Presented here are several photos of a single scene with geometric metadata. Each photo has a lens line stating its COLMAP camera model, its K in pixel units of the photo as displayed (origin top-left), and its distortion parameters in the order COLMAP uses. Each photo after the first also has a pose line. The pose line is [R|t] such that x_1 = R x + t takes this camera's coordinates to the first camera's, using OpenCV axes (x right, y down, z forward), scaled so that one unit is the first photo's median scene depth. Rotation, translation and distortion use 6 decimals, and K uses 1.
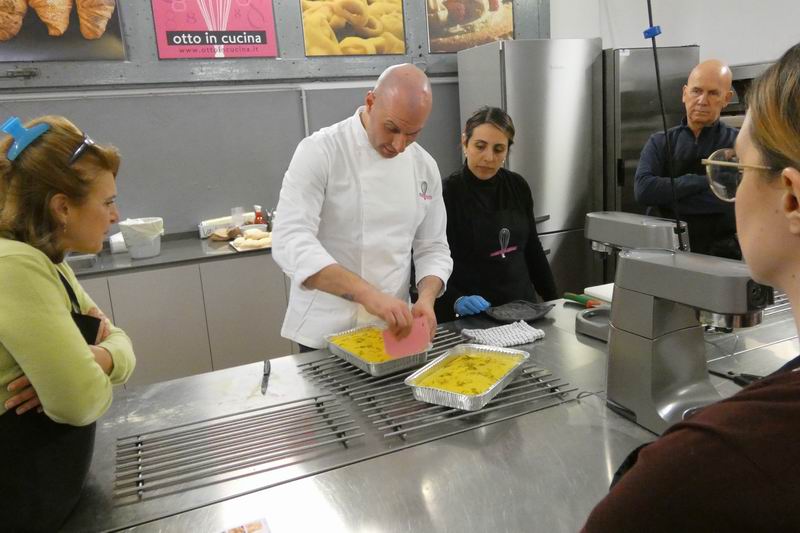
lens RADIAL K [[660.1, 0, 399.3], [0, 660.1, 265.6], [0, 0, 1]] dist [0.005896, -0.010582]
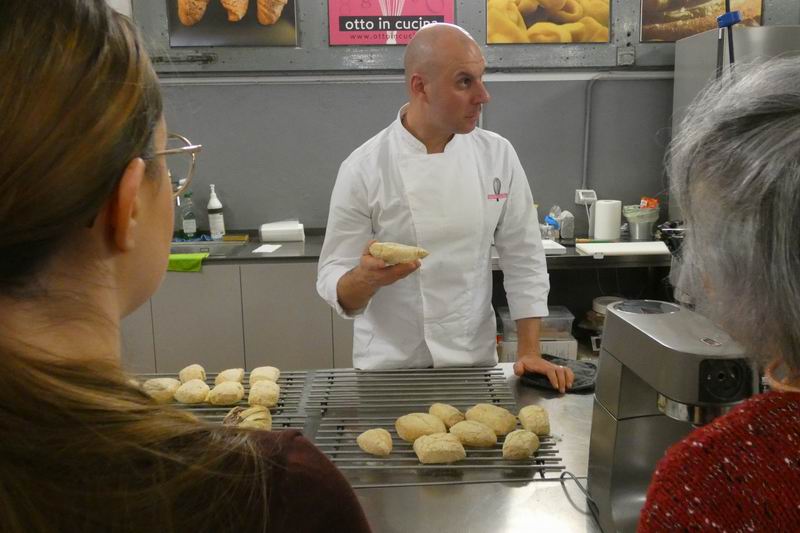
lens RADIAL K [[750.7, 0, 400.0], [0, 750.7, 268.1], [0, 0, 1]] dist [-0.007585, 0.000000]
pose [[0.927750, 0.116516, -0.354546, 0.149257], [-0.121676, 0.992539, 0.007792, -0.013248], [0.352809, 0.035911, 0.935006, 0.031947]]
